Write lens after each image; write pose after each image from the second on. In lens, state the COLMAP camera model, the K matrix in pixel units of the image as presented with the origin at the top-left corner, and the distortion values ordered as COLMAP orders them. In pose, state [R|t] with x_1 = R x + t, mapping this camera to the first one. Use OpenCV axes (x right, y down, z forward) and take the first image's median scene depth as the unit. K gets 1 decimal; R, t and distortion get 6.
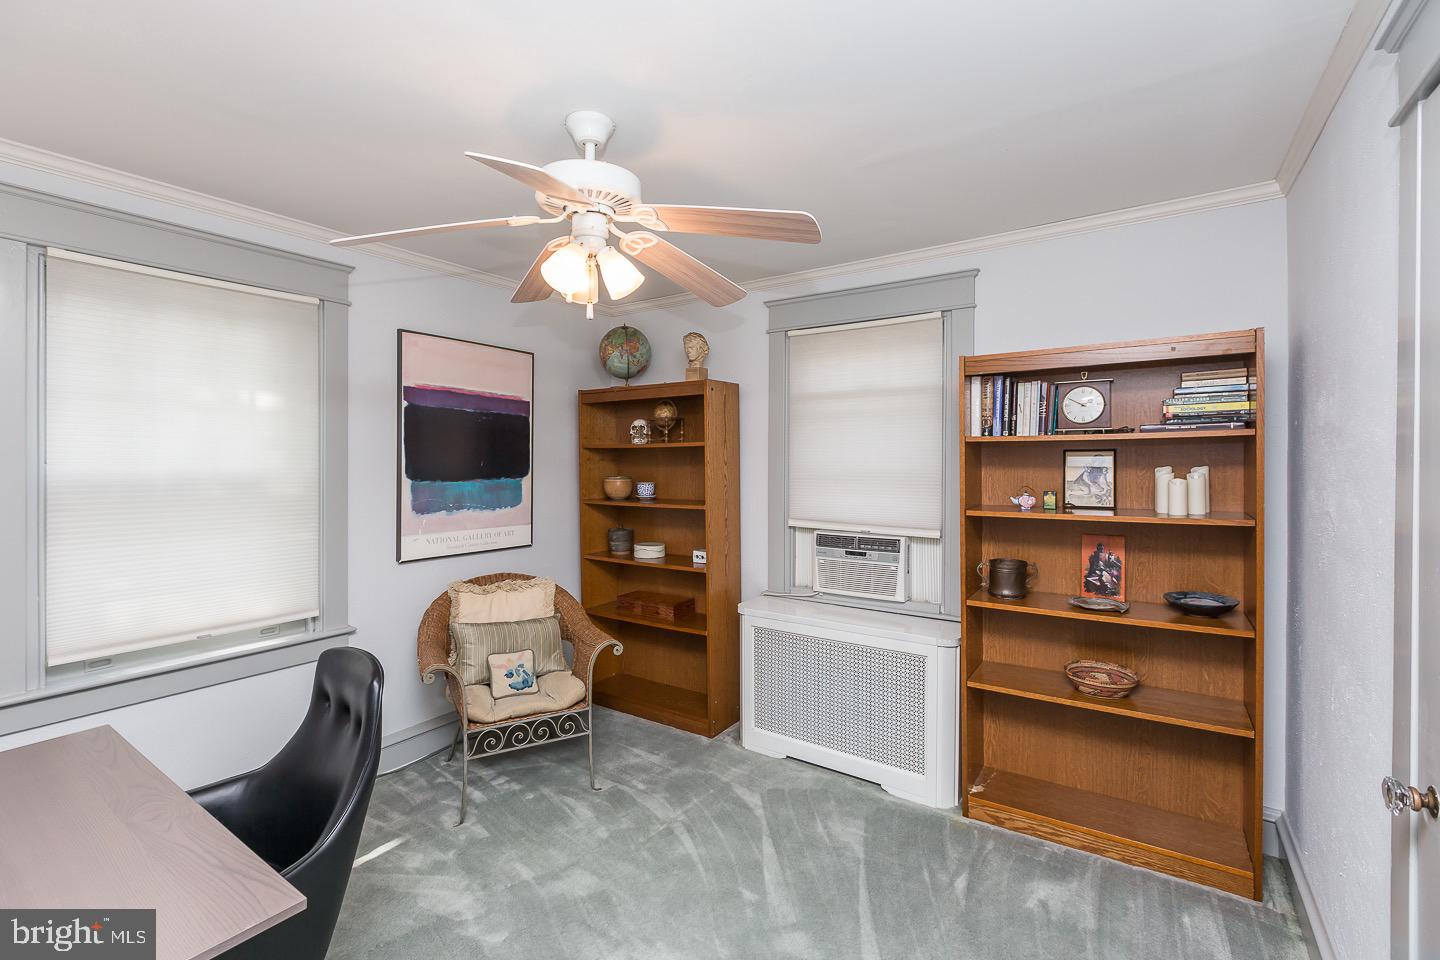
lens RADIAL K [[647.3, 0, 718.1], [0, 647.3, 469.1], [0, 0, 1]] dist [0.003081, -0.000452]
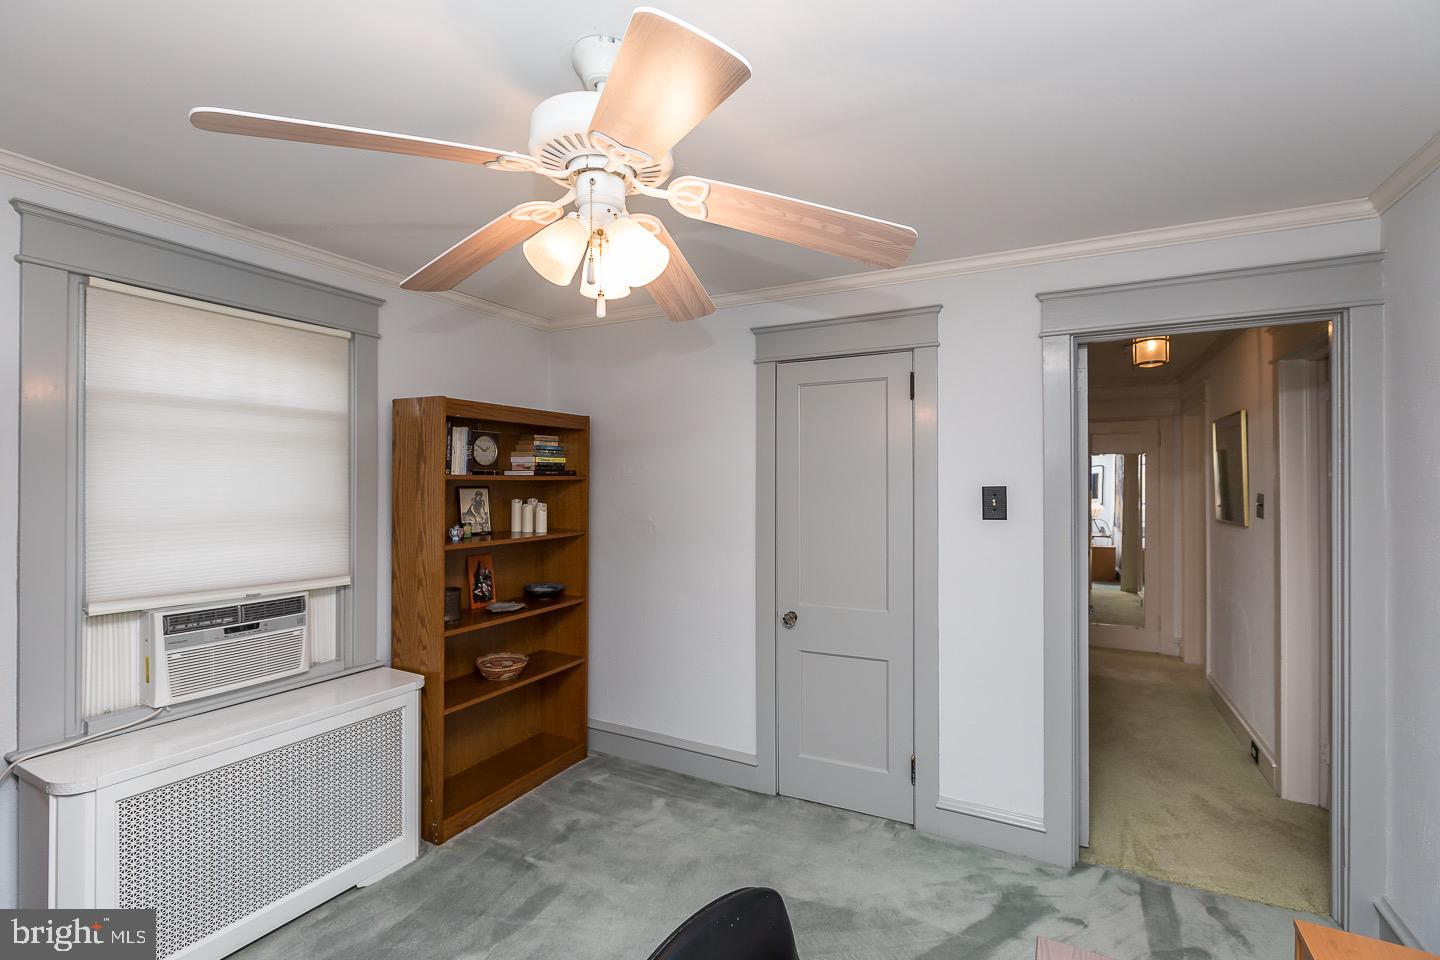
lens RADIAL K [[647.3, 0, 720.3], [0, 647.3, 481.5], [0, 0, 1]] dist [0.003081, -0.000452]
pose [[-0.105722, 0.005436, 0.994381, -0.693889], [0.016040, 0.999864, -0.003760, -0.027783], [-0.994266, 0.015552, -0.105795, 0.664037]]
